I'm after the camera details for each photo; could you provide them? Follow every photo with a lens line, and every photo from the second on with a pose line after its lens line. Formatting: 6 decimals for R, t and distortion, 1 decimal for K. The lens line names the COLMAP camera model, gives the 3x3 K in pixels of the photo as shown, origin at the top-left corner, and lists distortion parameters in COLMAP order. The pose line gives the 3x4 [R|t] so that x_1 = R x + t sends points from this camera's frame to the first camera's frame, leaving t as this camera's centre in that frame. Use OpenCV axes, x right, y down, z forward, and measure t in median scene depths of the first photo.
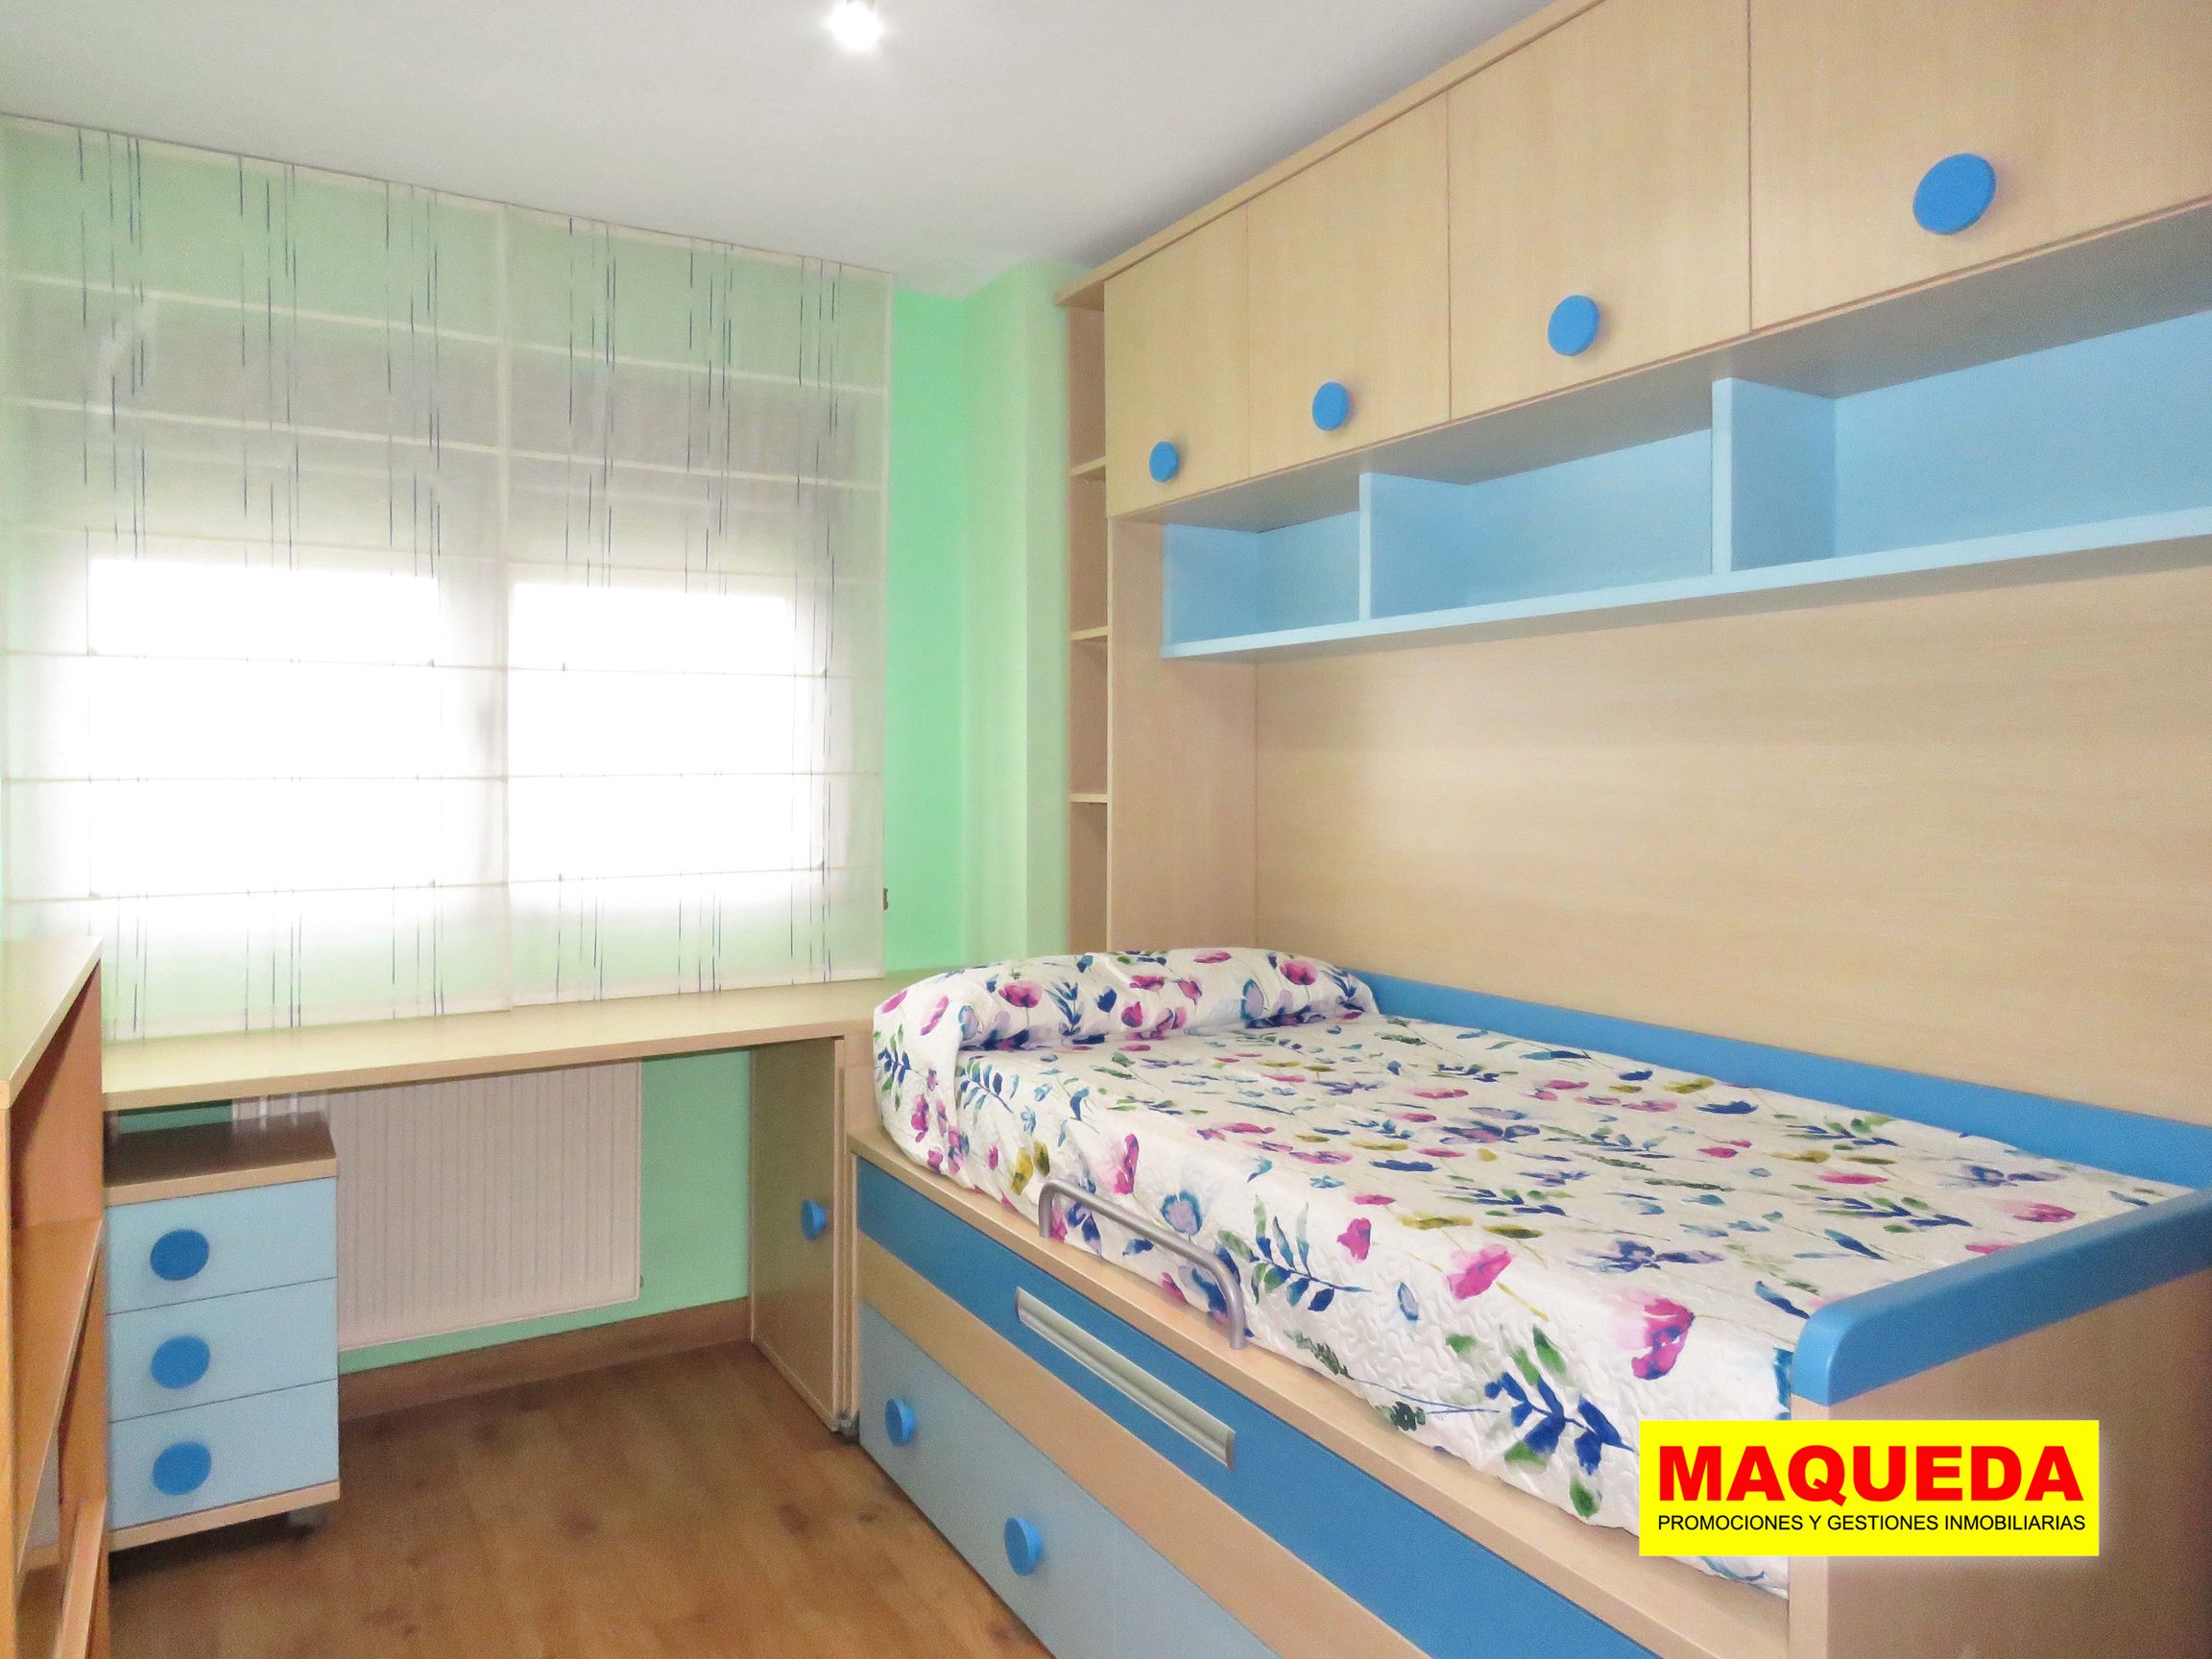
lens RADIAL K [[1481.2, 0, 1085.5], [0, 1481.2, 768.3], [0, 0, 1]] dist [-0.007292, 0.008919]
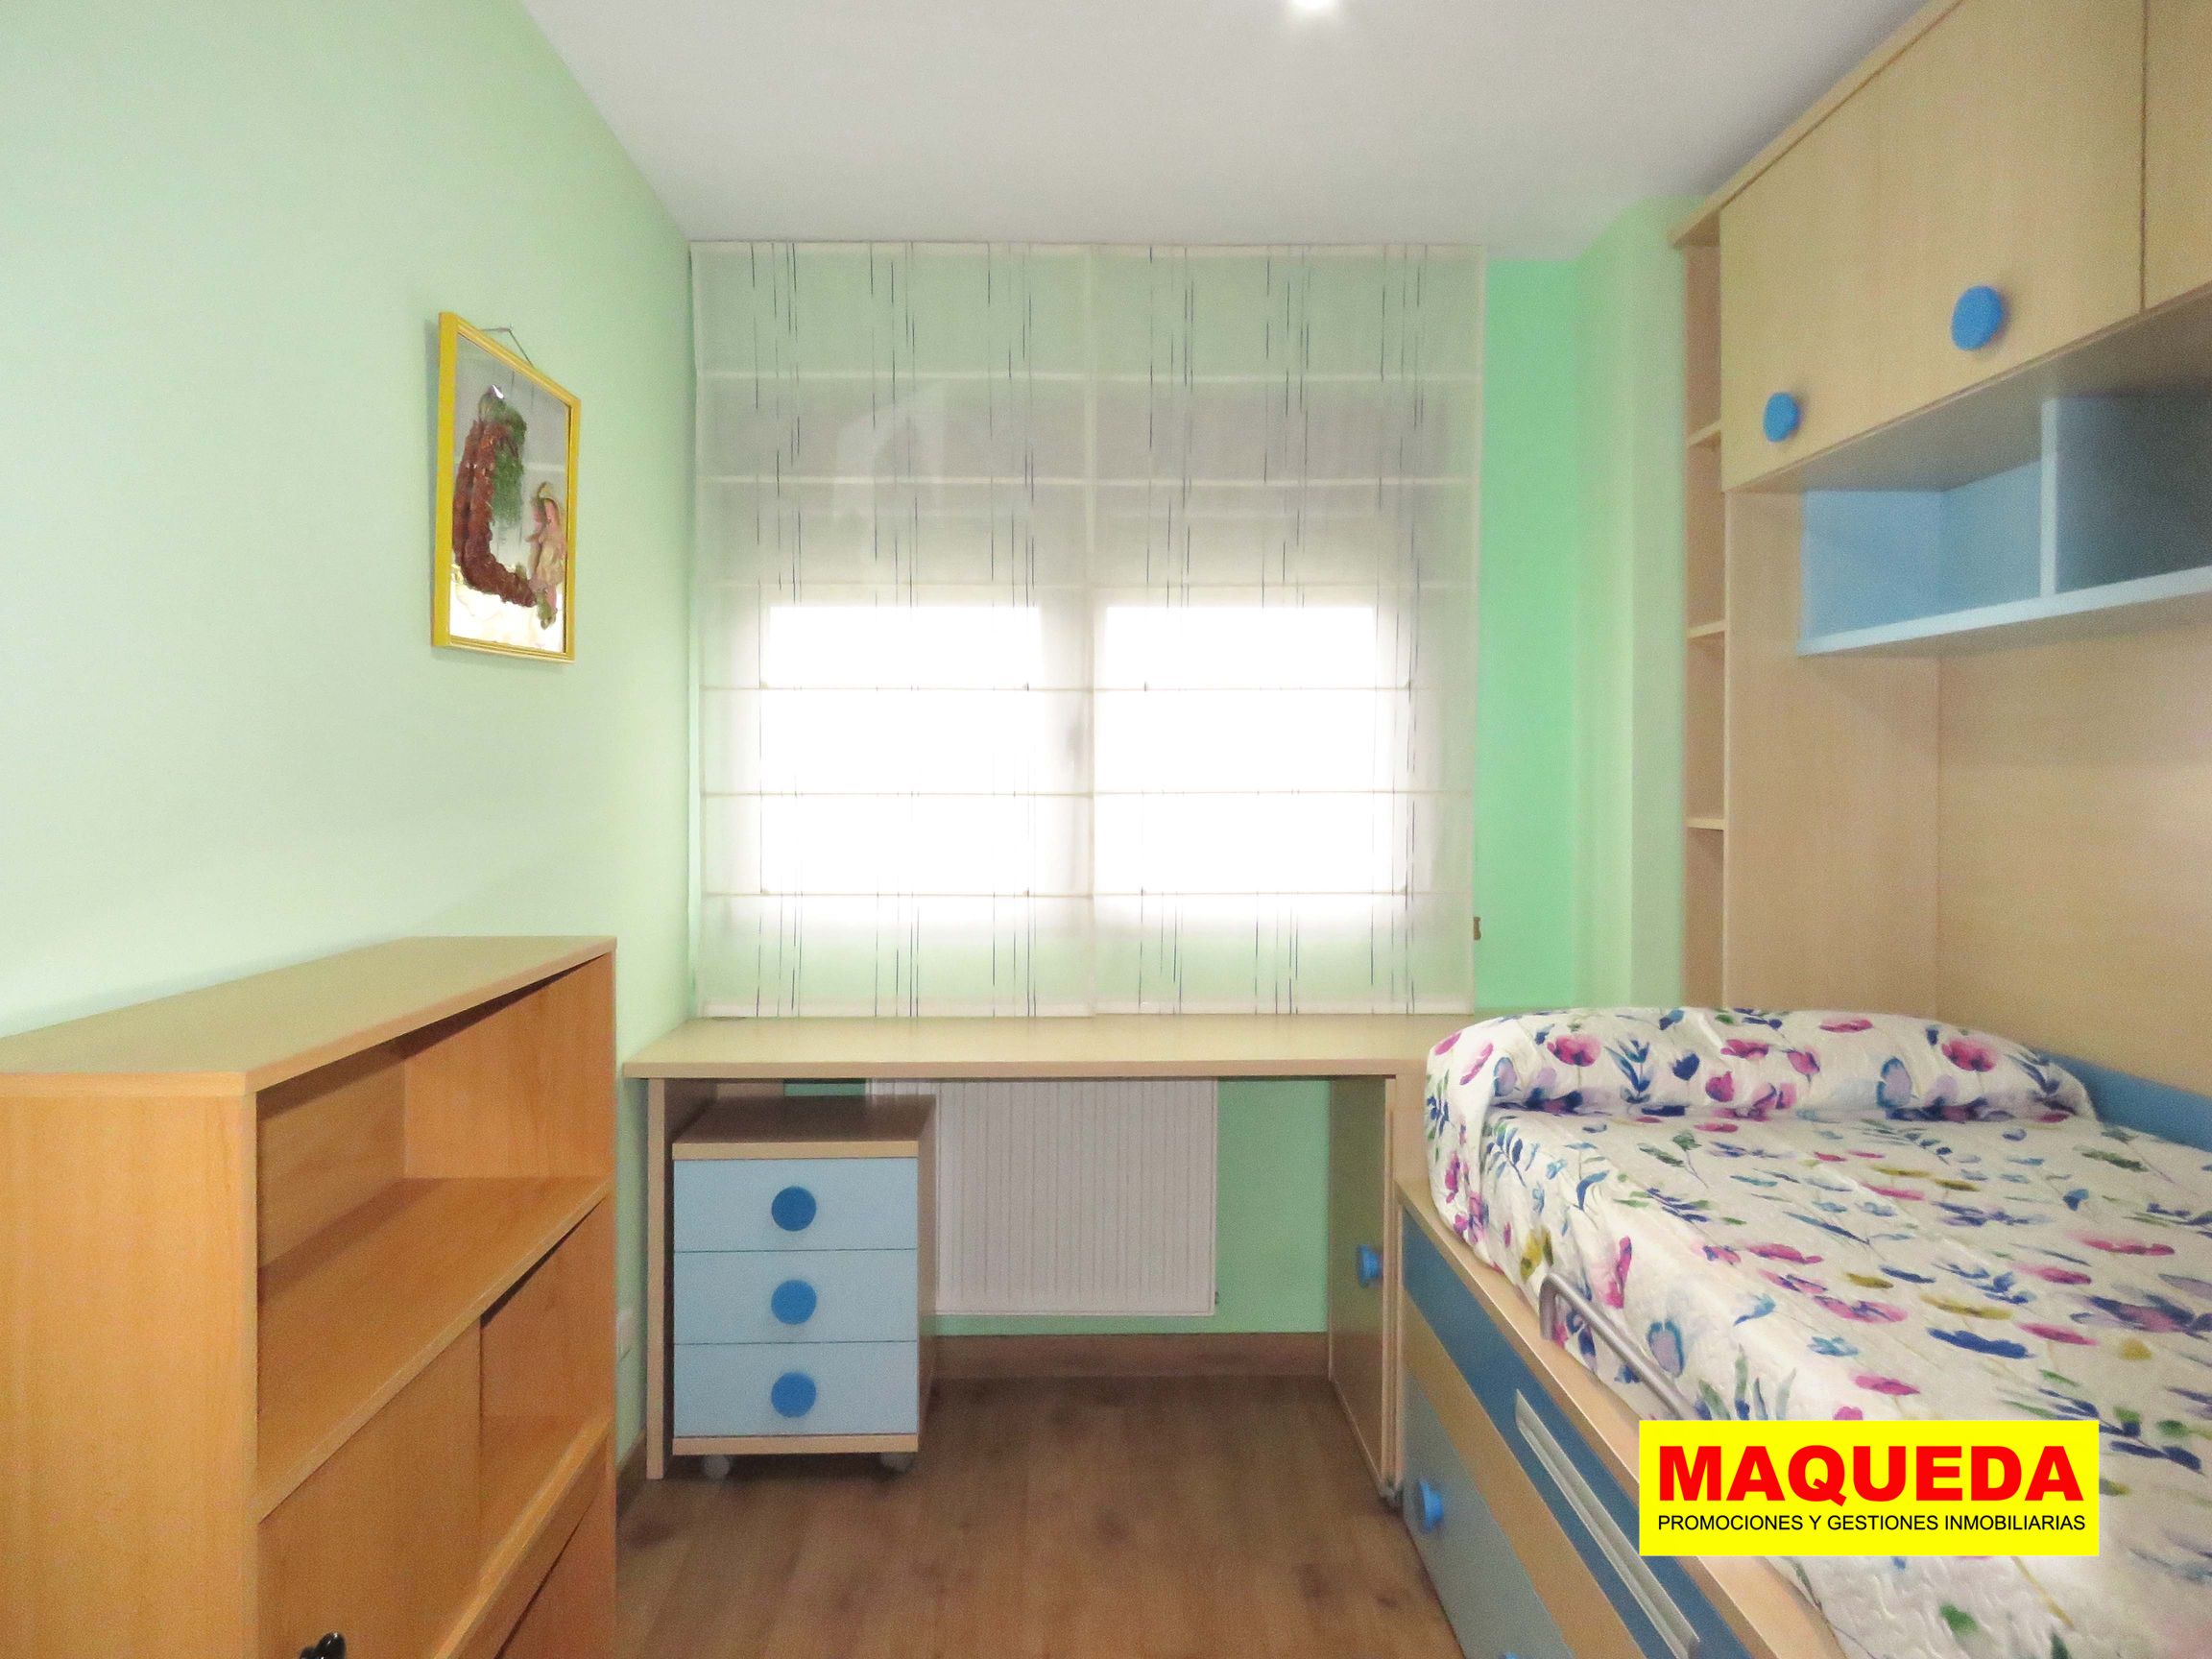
lens RADIAL K [[1481.2, 0, 1065.1], [0, 1481.2, 785.8], [0, 0, 1]] dist [-0.007292, 0.008919]
pose [[0.865946, 0.005158, -0.500110, 0.121107], [-0.002665, 0.999980, 0.005698, -0.006022], [0.500130, -0.003601, 0.865943, 0.091795]]
